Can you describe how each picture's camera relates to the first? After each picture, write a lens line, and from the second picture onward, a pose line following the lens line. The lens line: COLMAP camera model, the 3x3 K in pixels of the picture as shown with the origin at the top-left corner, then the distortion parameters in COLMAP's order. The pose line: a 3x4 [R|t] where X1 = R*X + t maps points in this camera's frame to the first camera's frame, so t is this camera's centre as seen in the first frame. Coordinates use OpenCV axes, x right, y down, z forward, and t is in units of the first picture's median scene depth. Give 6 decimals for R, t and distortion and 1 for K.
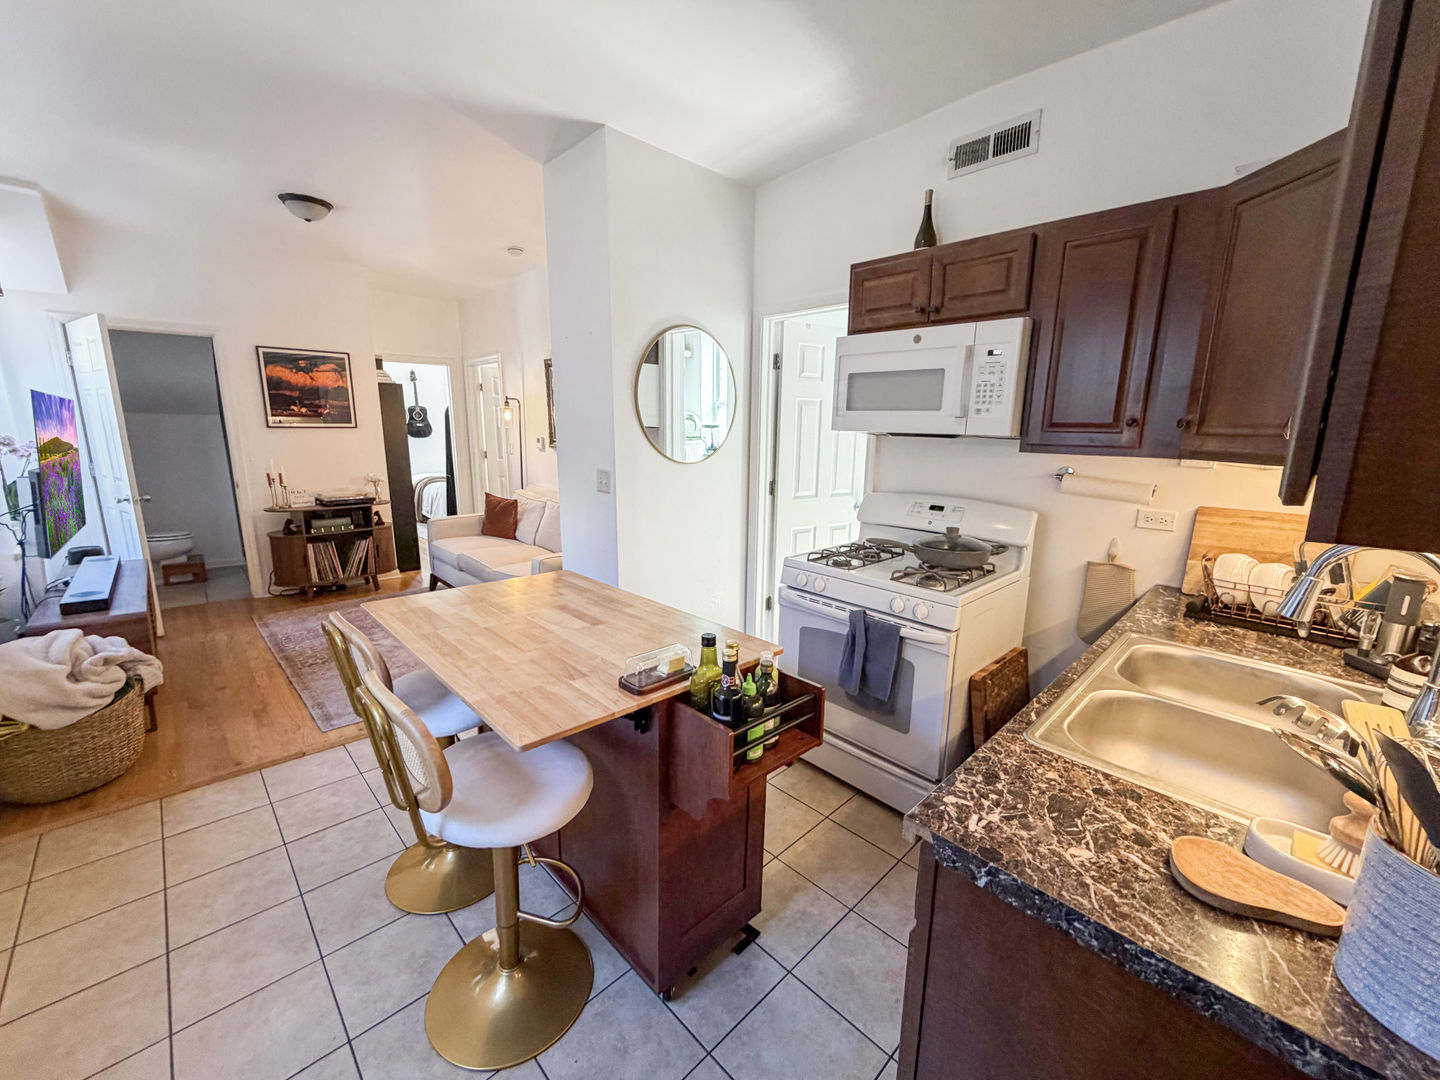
lens RADIAL K [[573.1, 0, 723.2], [0, 573.1, 543.3], [0, 0, 1]] dist [0.003904, -0.000004]
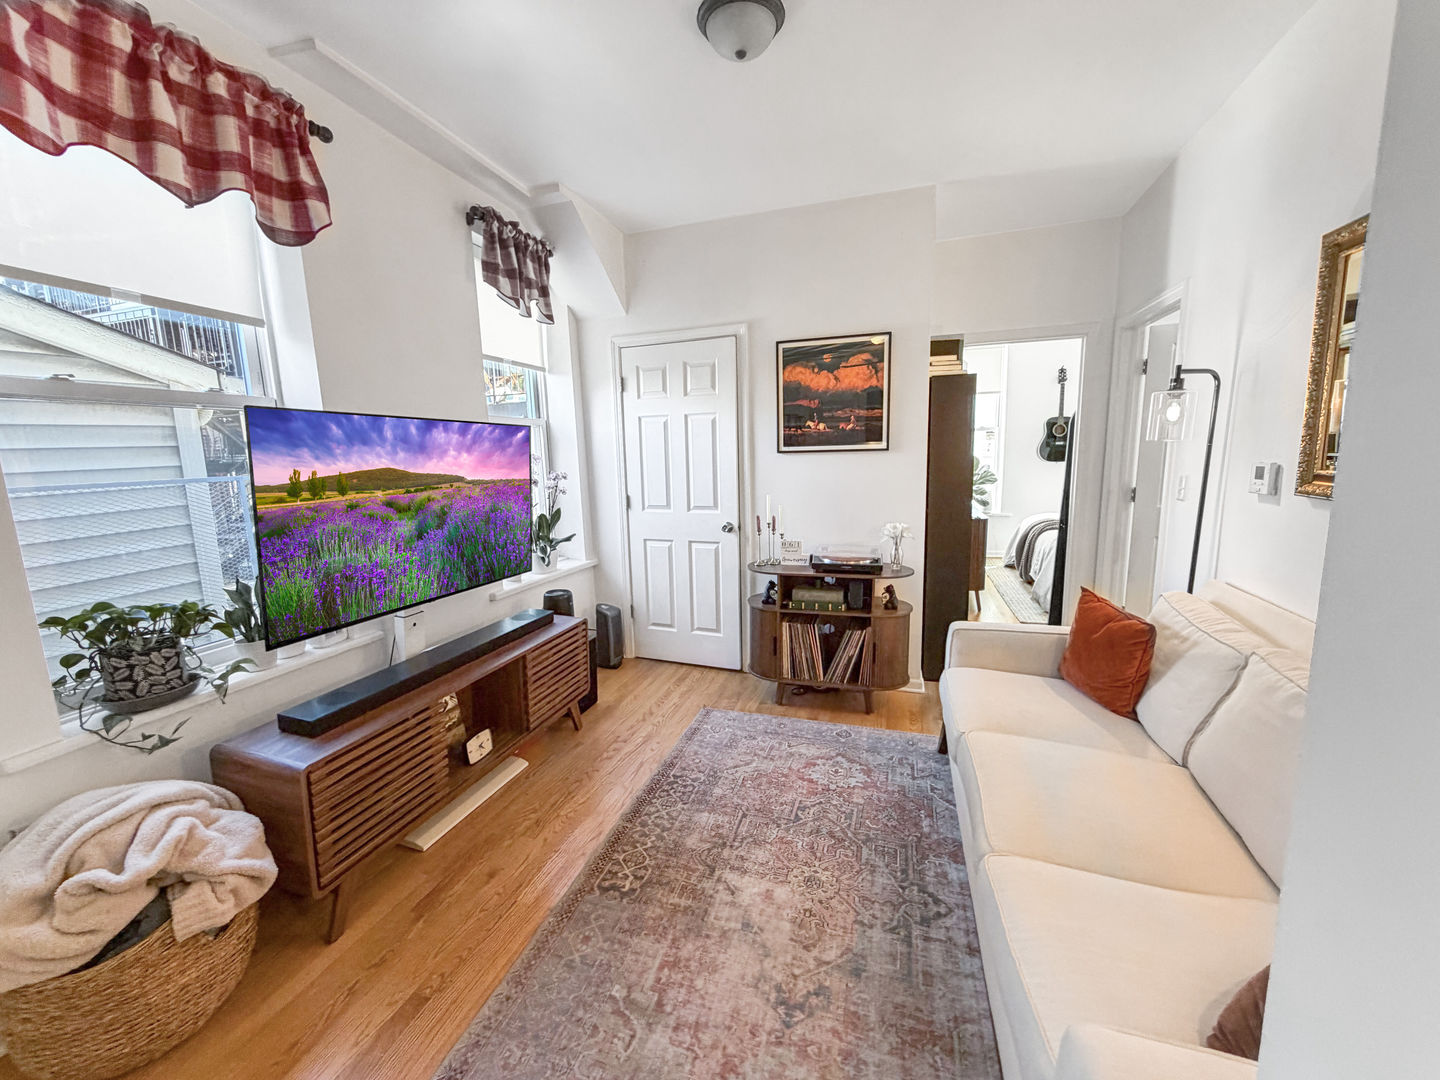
lens RADIAL K [[573.1, 0, 715.4], [0, 573.1, 541.3], [0, 0, 1]] dist [0.003904, -0.000004]
pose [[0.469390, 0.110857, -0.876004, -0.169117], [-0.153117, 0.987277, 0.042893, -0.103553], [0.869614, 0.113997, 0.480392, 0.560993]]
